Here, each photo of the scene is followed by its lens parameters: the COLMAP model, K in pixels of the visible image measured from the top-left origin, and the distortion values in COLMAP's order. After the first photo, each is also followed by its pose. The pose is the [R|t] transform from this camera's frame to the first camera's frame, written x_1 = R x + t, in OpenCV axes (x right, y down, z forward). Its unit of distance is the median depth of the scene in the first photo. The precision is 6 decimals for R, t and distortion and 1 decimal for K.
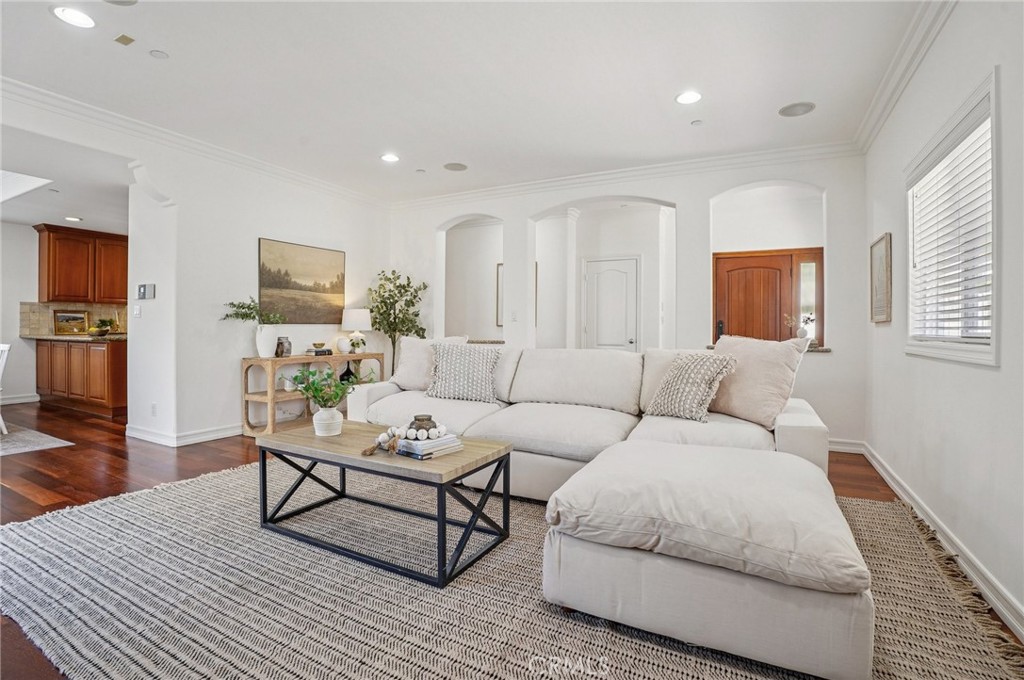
lens RADIAL K [[462.9, 0, 512.9], [0, 462.9, 334.2], [0, 0, 1]] dist [-0.037817, 0.000236]
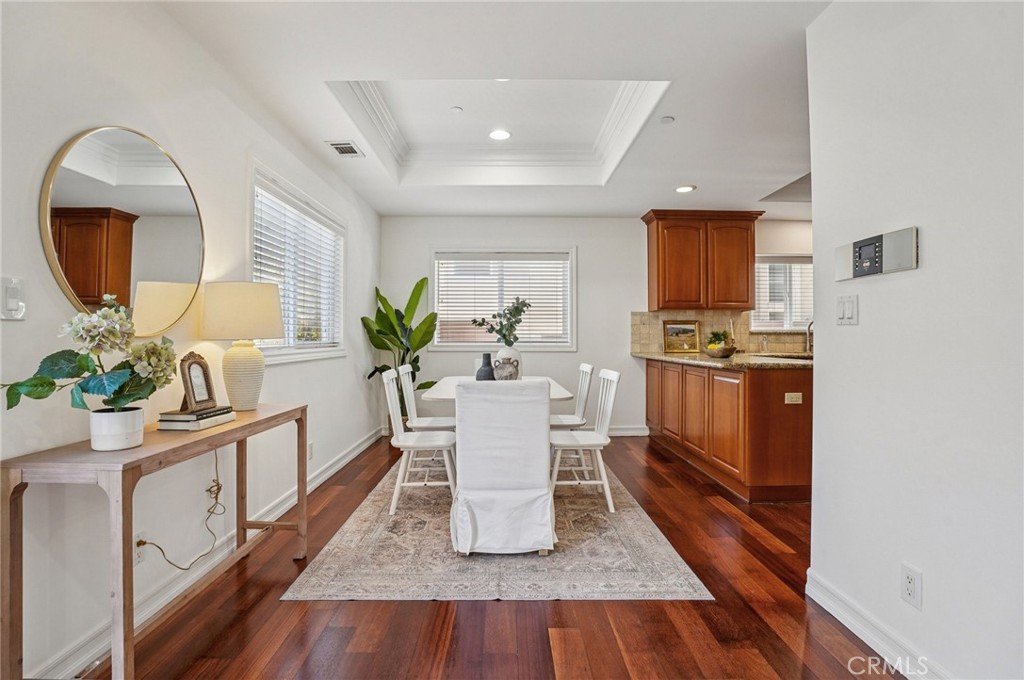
lens RADIAL K [[501.1, 0, 512.0], [0, 501.1, 340.0], [0, 0, 1]] dist [-0.076057, 0.023245]
pose [[0.476039, -0.006834, -0.879398, -0.405186], [-0.002869, 0.999952, -0.009324, -0.012287], [0.879419, 0.006962, 0.475997, 0.362358]]
